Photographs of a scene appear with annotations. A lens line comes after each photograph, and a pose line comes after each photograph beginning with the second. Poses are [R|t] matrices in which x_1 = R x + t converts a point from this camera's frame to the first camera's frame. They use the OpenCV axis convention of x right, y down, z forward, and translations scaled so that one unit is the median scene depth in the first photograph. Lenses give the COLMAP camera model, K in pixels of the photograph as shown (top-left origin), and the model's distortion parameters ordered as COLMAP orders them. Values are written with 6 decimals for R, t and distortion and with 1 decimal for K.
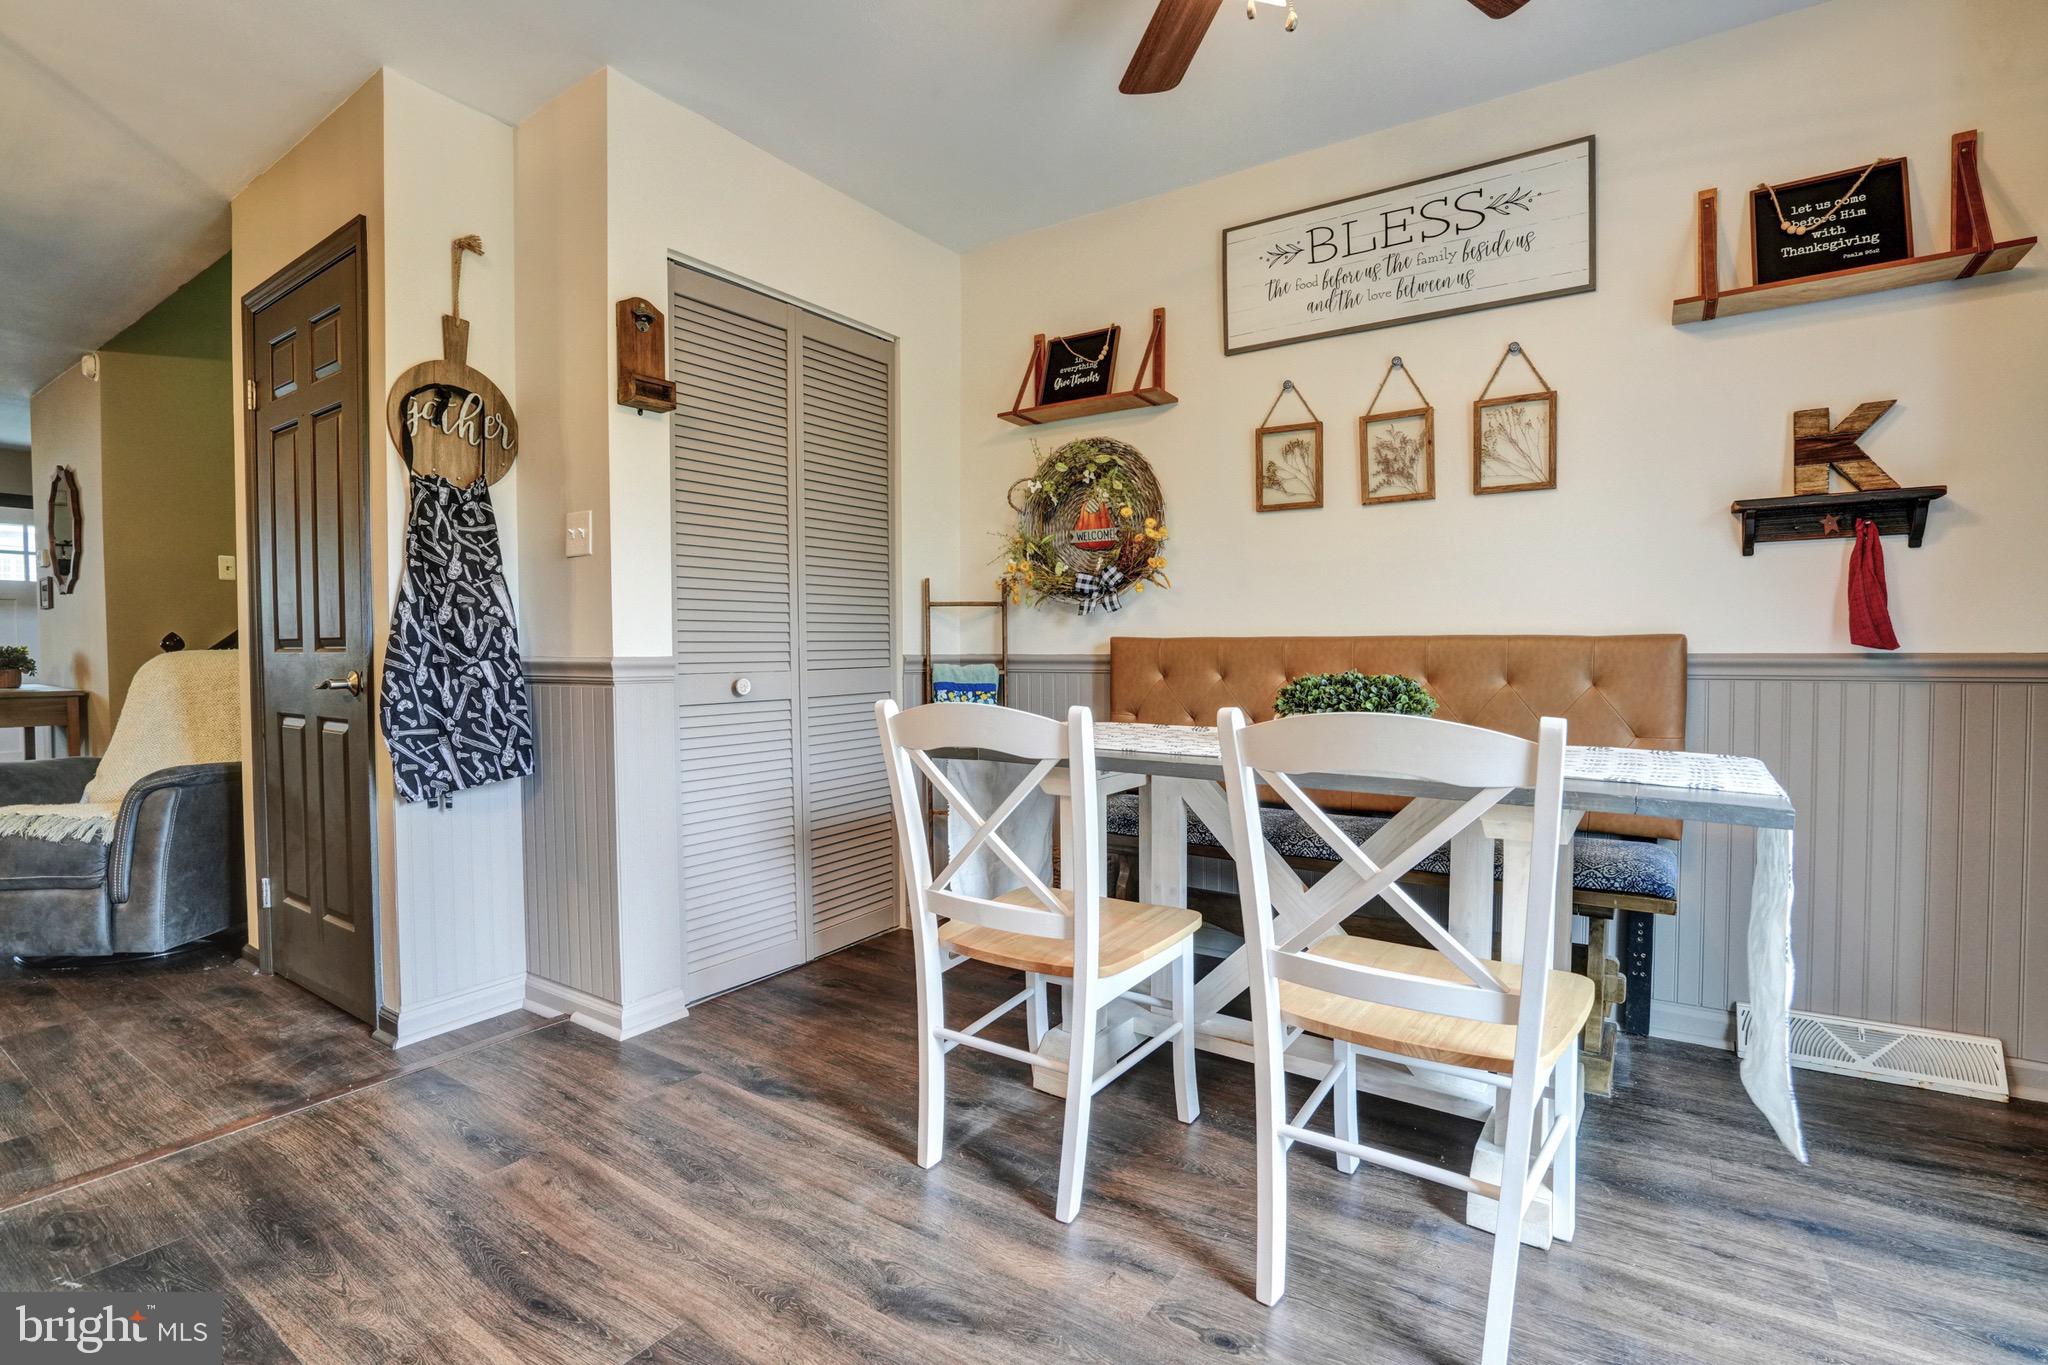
lens RADIAL K [[949.6, 0, 1024.9], [0, 949.6, 678.3], [0, 0, 1]] dist [-0.055819, 0.018935]
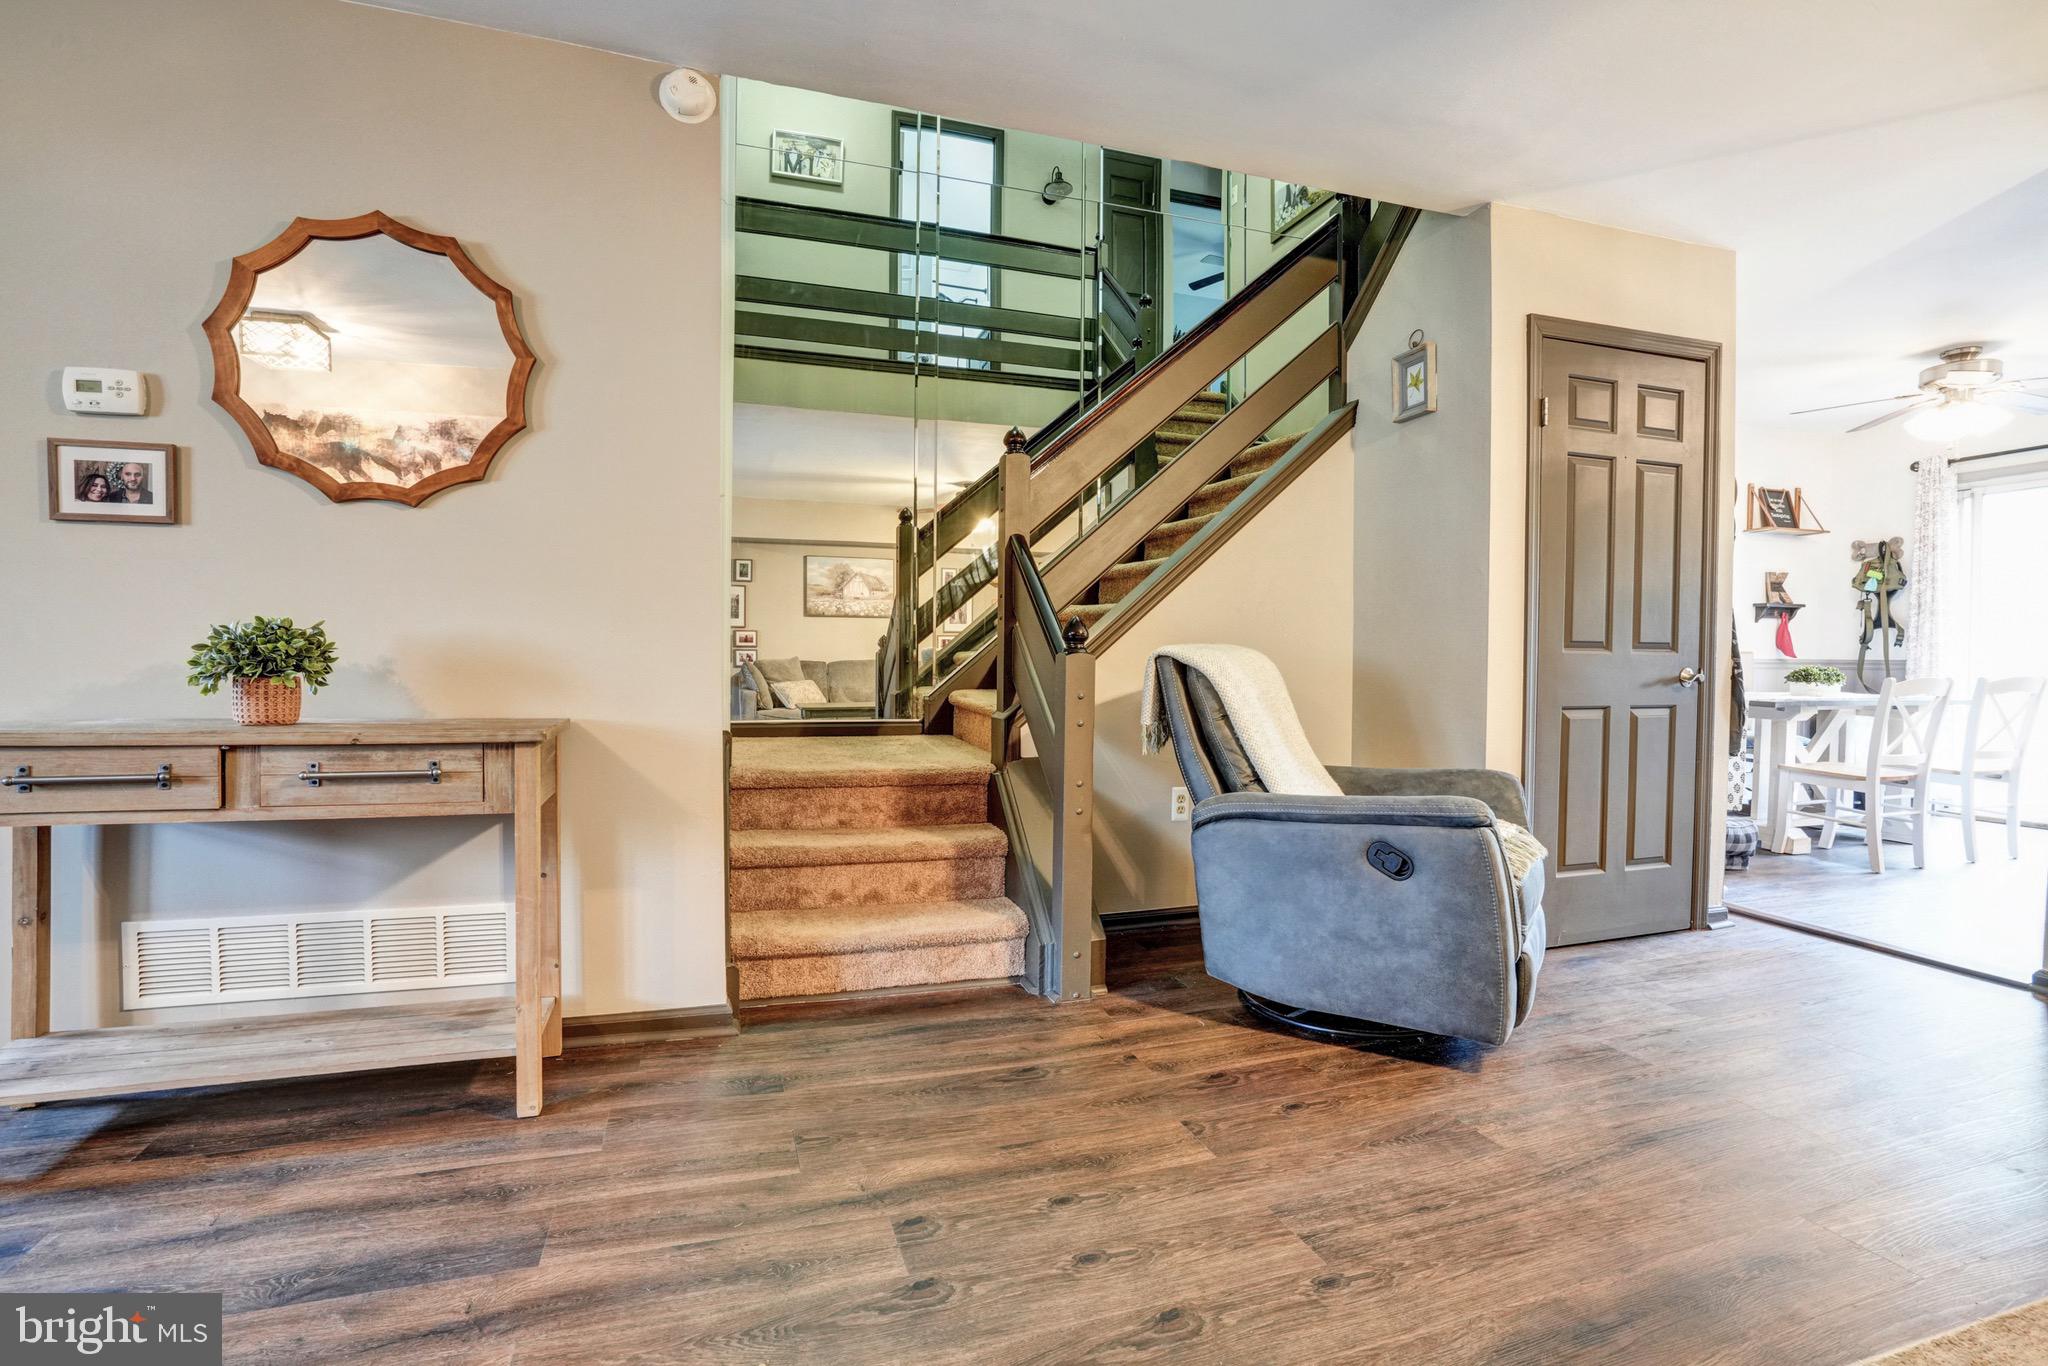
lens RADIAL K [[949.6, 0, 1015.2], [0, 949.6, 682.3], [0, 0, 1]] dist [-0.055819, 0.018935]
pose [[0.632403, -0.016840, 0.774456, -2.873304], [0.011517, 0.999858, 0.012336, -0.016776], [-0.774554, 0.001118, 0.632507, 1.038003]]
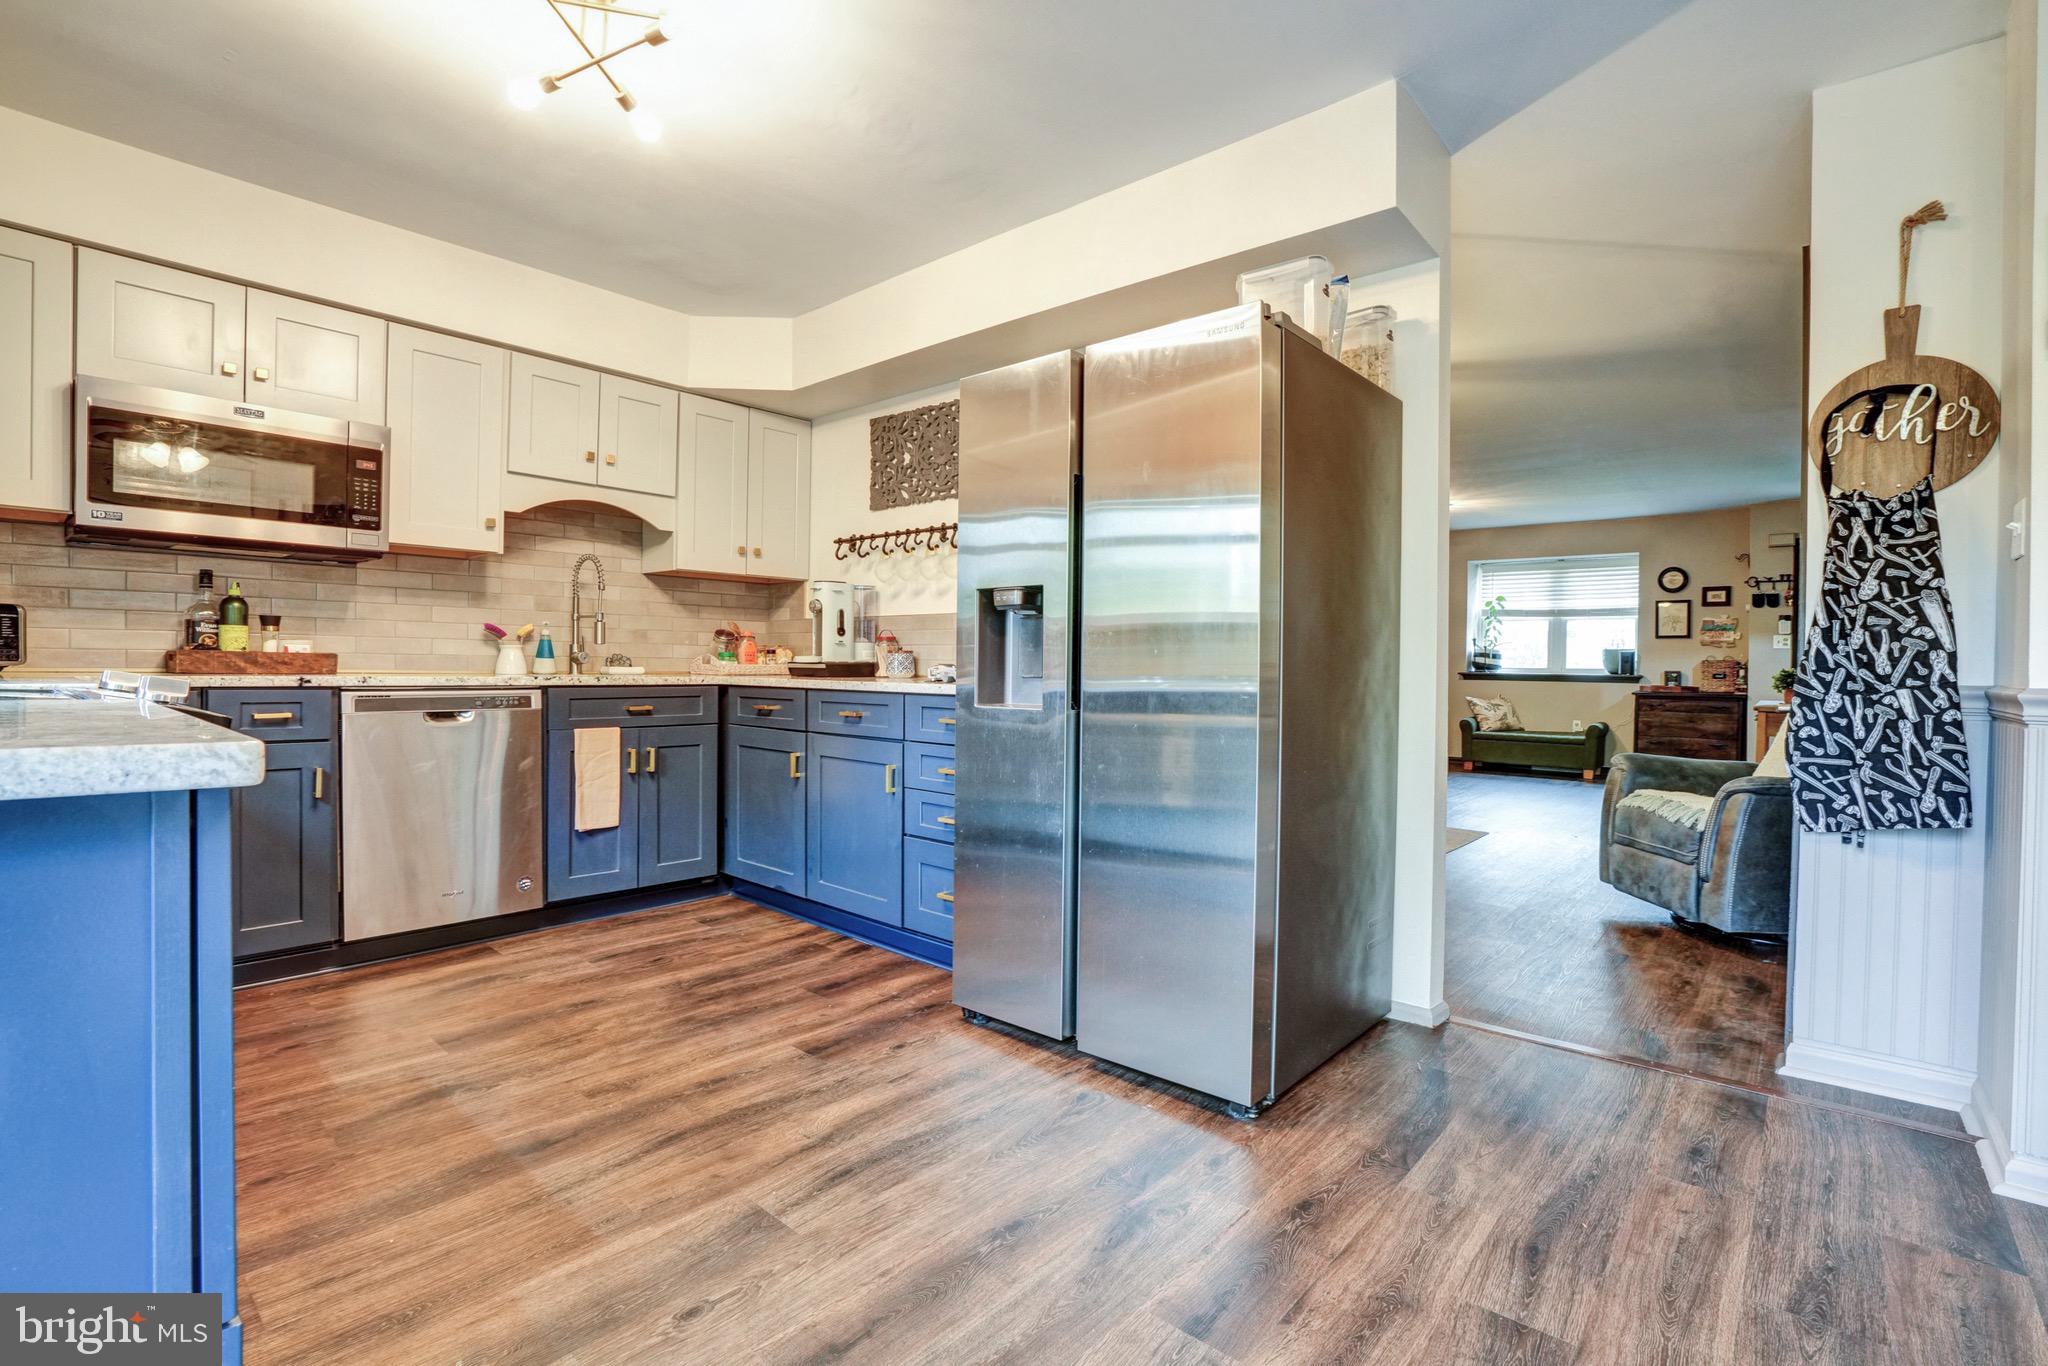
lens RADIAL K [[949.6, 0, 1008.2], [0, 949.6, 680.2], [0, 0, 1]] dist [-0.055819, 0.018935]
pose [[-0.151576, 0.014031, -0.988346, 0.407939], [-0.036179, 0.999150, 0.019733, -0.013965], [0.987783, 0.038748, -0.150940, 0.297992]]
